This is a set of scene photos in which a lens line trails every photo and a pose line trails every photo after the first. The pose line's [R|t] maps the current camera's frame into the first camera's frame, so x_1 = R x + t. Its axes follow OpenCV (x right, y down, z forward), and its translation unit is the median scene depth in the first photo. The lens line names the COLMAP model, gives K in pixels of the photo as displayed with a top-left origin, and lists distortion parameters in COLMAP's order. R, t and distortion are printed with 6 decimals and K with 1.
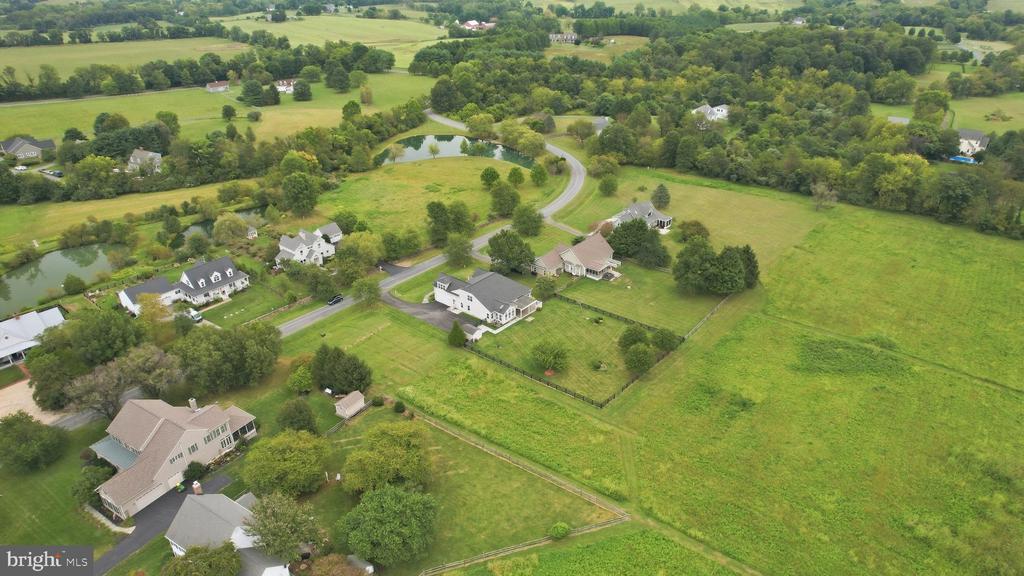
lens RADIAL K [[654.6, 0, 515.1], [0, 654.6, 287.4], [0, 0, 1]] dist [-0.068302, 0.057651]
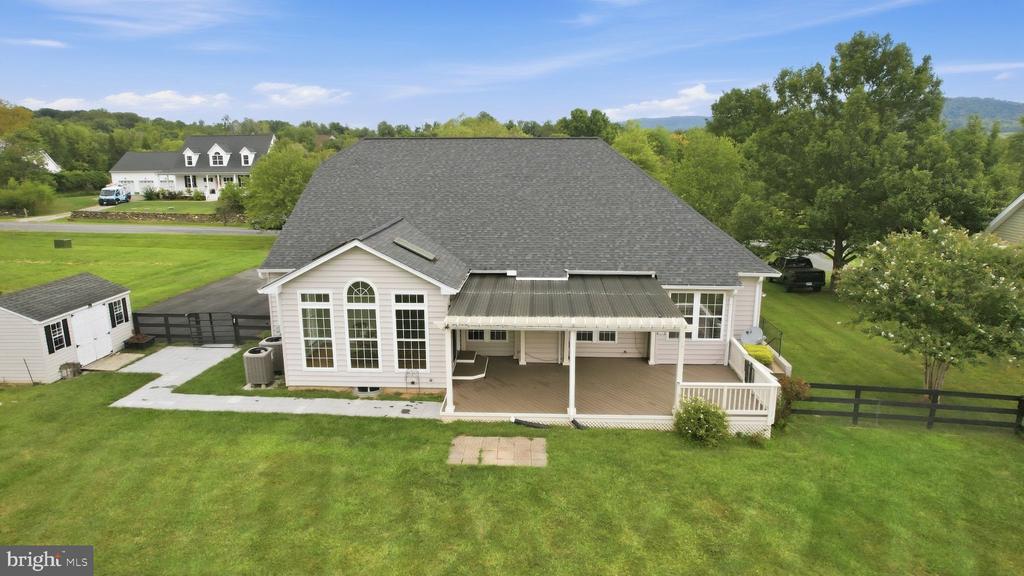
lens RADIAL K [[654.6, 0, 517.3], [0, 654.6, 294.8], [0, 0, 1]] dist [-0.068302, 0.057651]
pose [[0.610396, 0.191004, -0.768722, 0.088895], [-0.375509, 0.924283, -0.068513, 0.031618], [0.697431, 0.330482, 0.635903, 0.900616]]
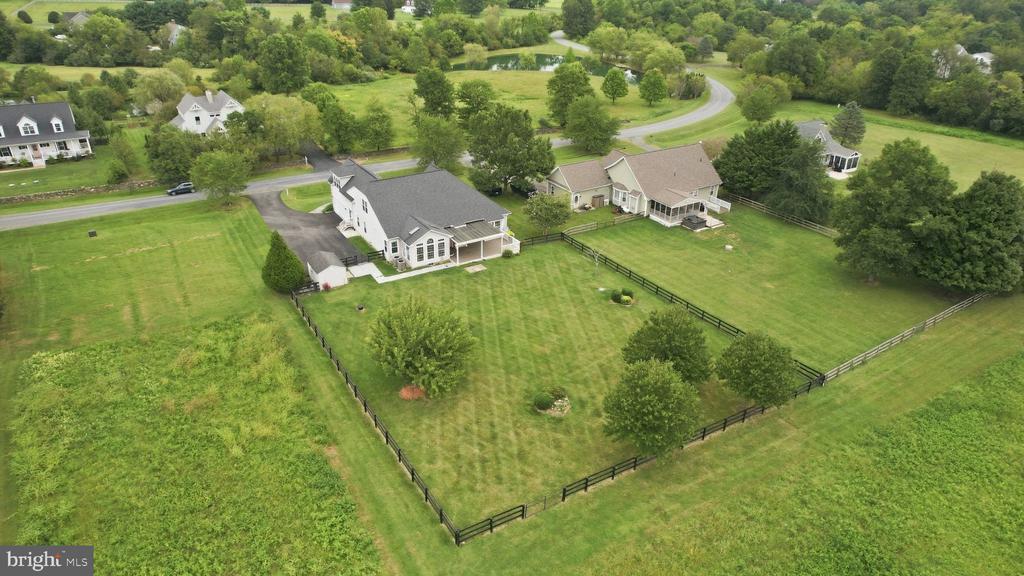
lens RADIAL K [[654.6, 0, 519.3], [0, 654.6, 288.2], [0, 0, 1]] dist [-0.068302, 0.057651]
pose [[0.952916, 0.166620, -0.253354, 0.162853], [-0.166823, 0.985767, 0.020841, 0.045474], [0.253221, 0.022405, 0.967149, 0.547724]]
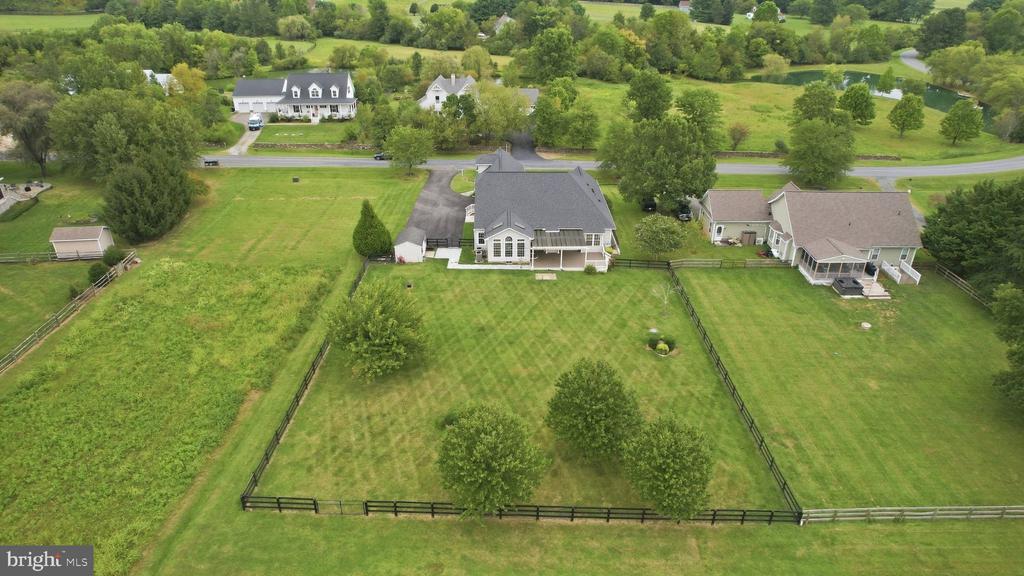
lens RADIAL K [[654.6, 0, 519.7], [0, 654.6, 290.2], [0, 0, 1]] dist [-0.068302, 0.057651]
pose [[0.658957, 0.367890, -0.656073, 0.289161], [-0.364021, 0.919257, 0.149849, -0.002211], [0.658228, 0.140080, 0.739671, 0.643598]]
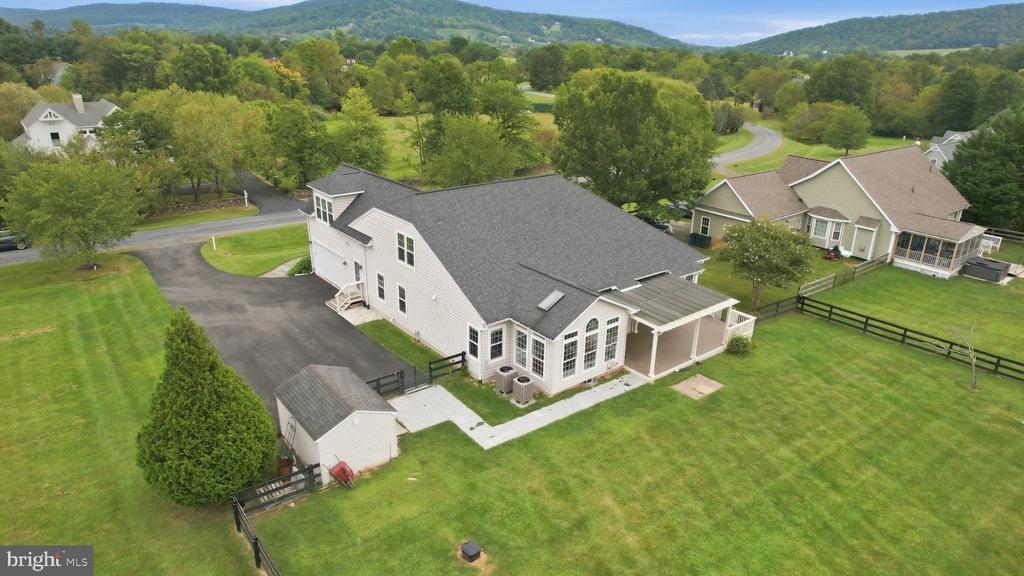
lens RADIAL K [[654.6, 0, 521.0], [0, 654.6, 289.7], [0, 0, 1]] dist [-0.068302, 0.057651]
pose [[0.981222, 0.097638, -0.166345, 0.001271], [-0.116603, 0.987253, -0.108329, 0.045281], [0.153648, 0.125691, 0.980099, 0.777182]]
